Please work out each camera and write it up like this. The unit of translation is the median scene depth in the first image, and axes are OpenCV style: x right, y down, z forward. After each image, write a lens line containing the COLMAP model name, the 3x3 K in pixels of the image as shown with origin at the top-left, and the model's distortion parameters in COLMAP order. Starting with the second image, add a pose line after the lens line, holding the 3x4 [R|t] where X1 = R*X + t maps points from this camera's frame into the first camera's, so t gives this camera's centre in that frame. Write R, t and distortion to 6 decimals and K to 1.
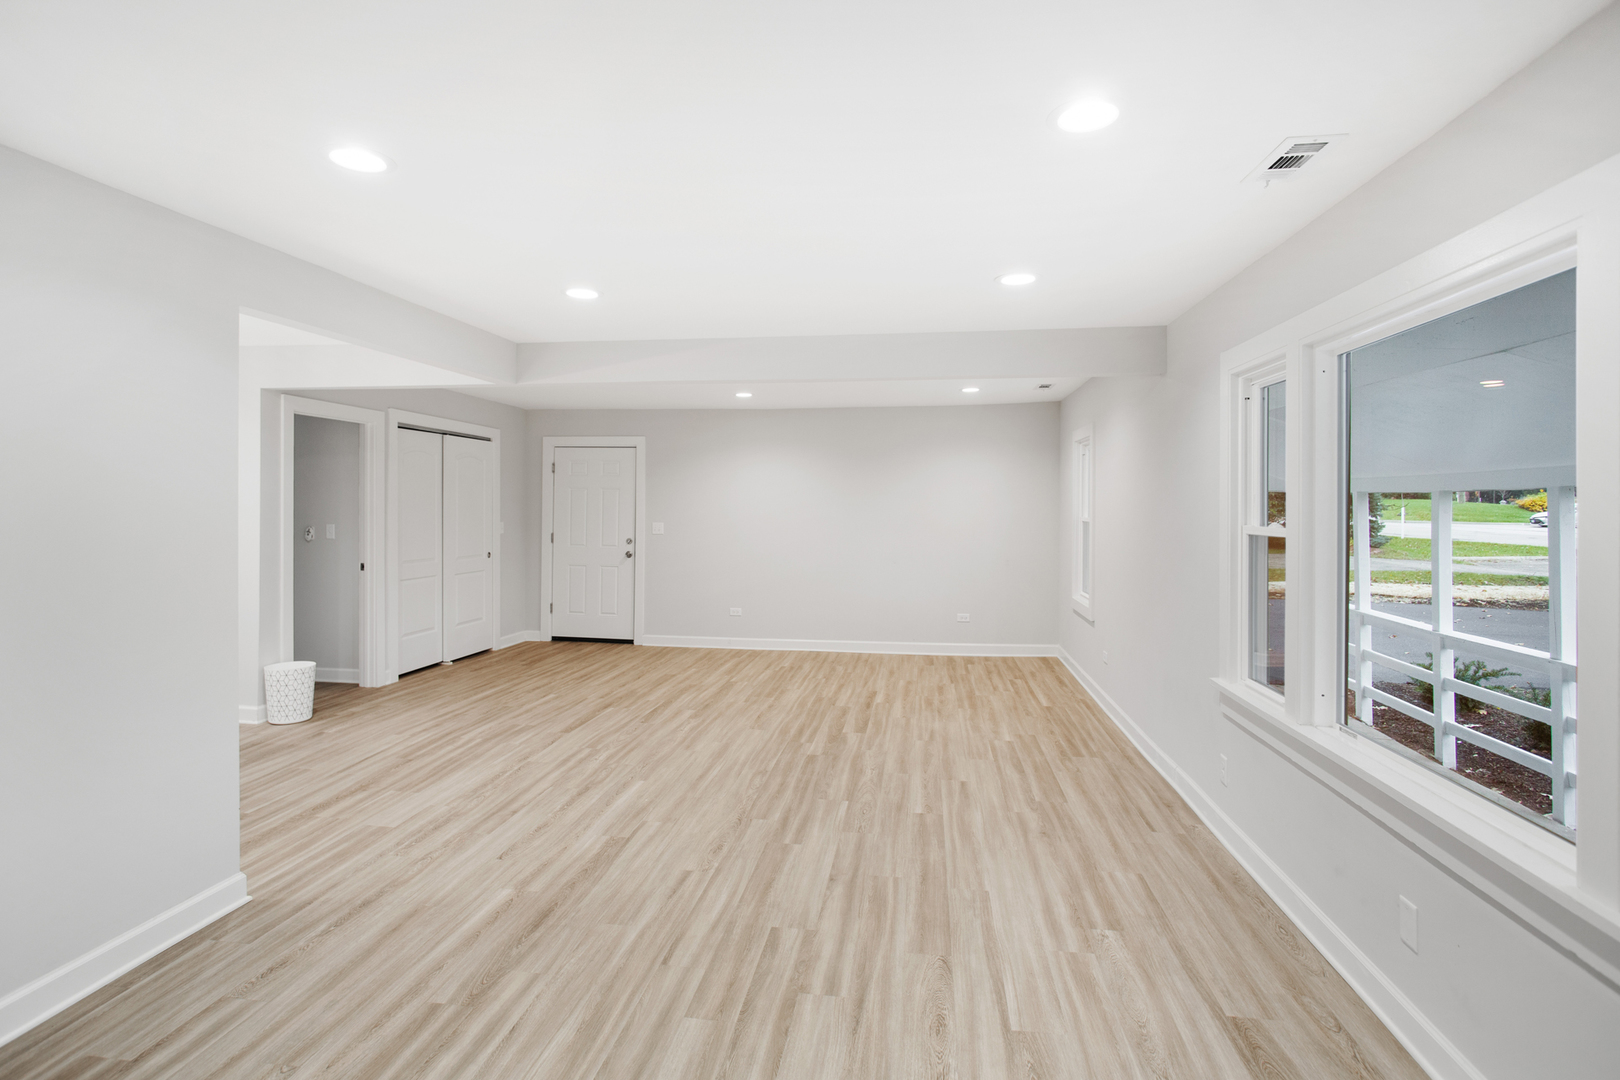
lens RADIAL K [[812.3, 0, 814.0], [0, 812.3, 499.7], [0, 0, 1]] dist [-0.017362, 0.012978]
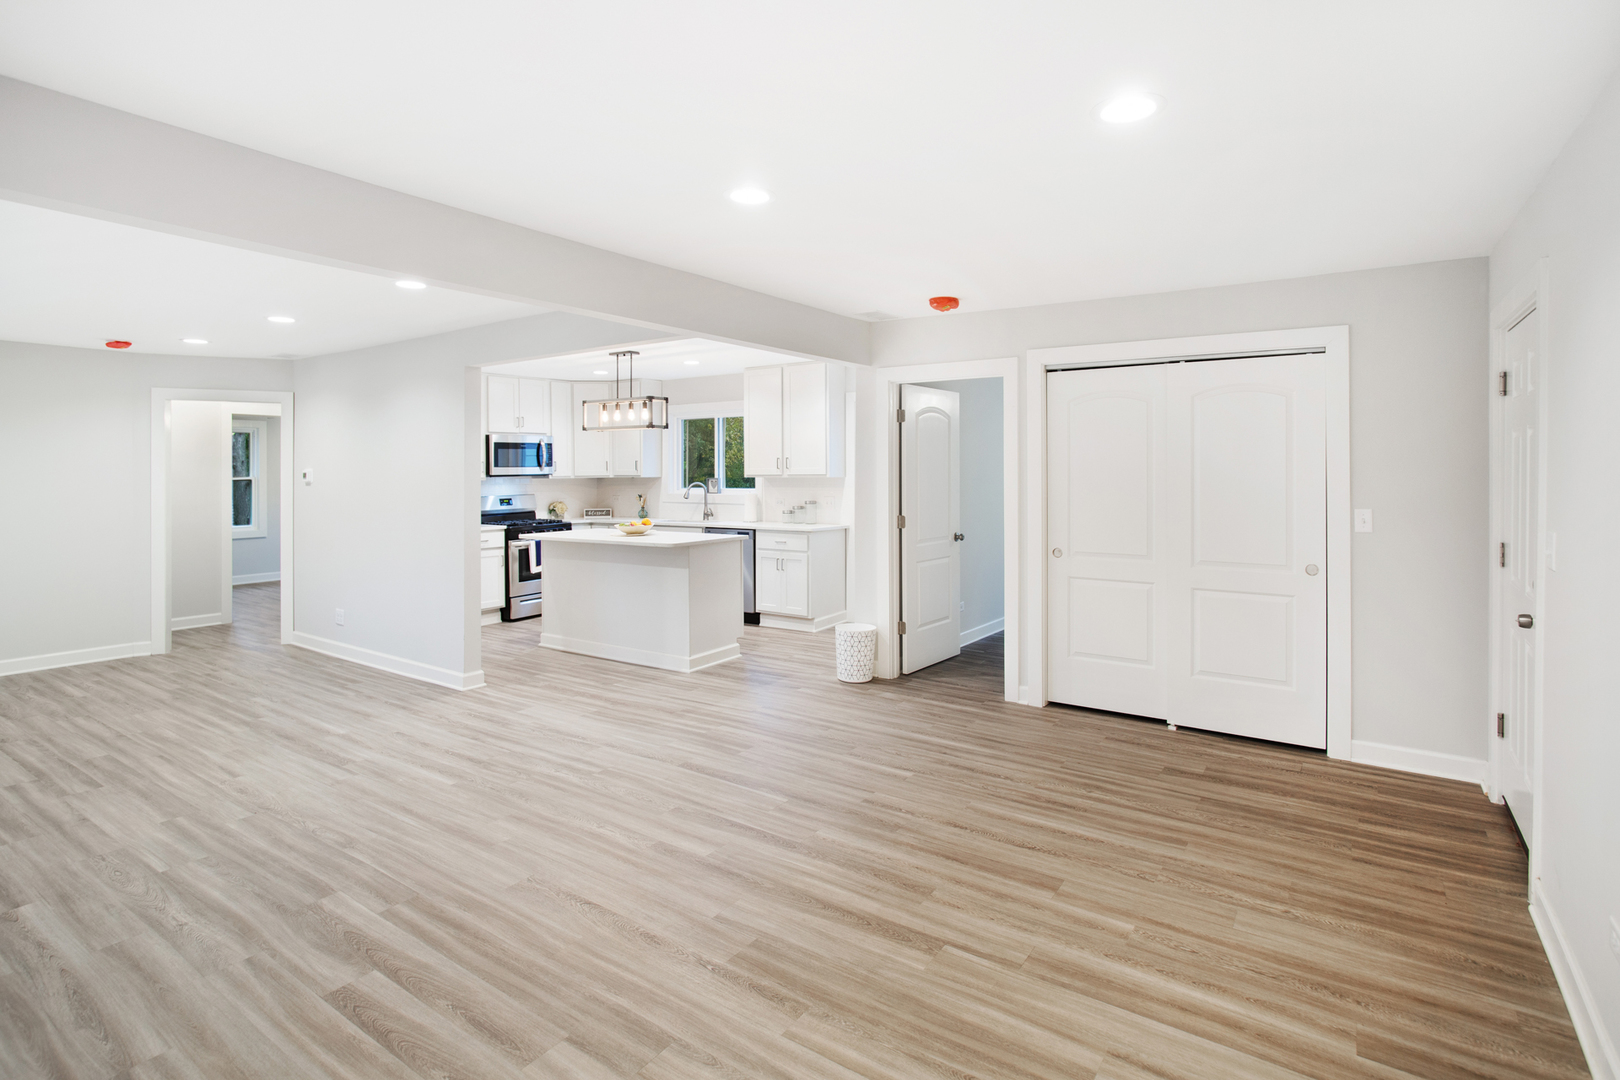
lens RADIAL K [[812.3, 0, 814.0], [0, 812.3, 499.7], [0, 0, 1]] dist [-0.017362, 0.012978]
pose [[-0.452209, 0.025454, -0.891549, 0.388811], [0.007298, 0.999665, 0.024839, 0.010319], [0.891882, 0.004726, -0.452243, 1.706792]]
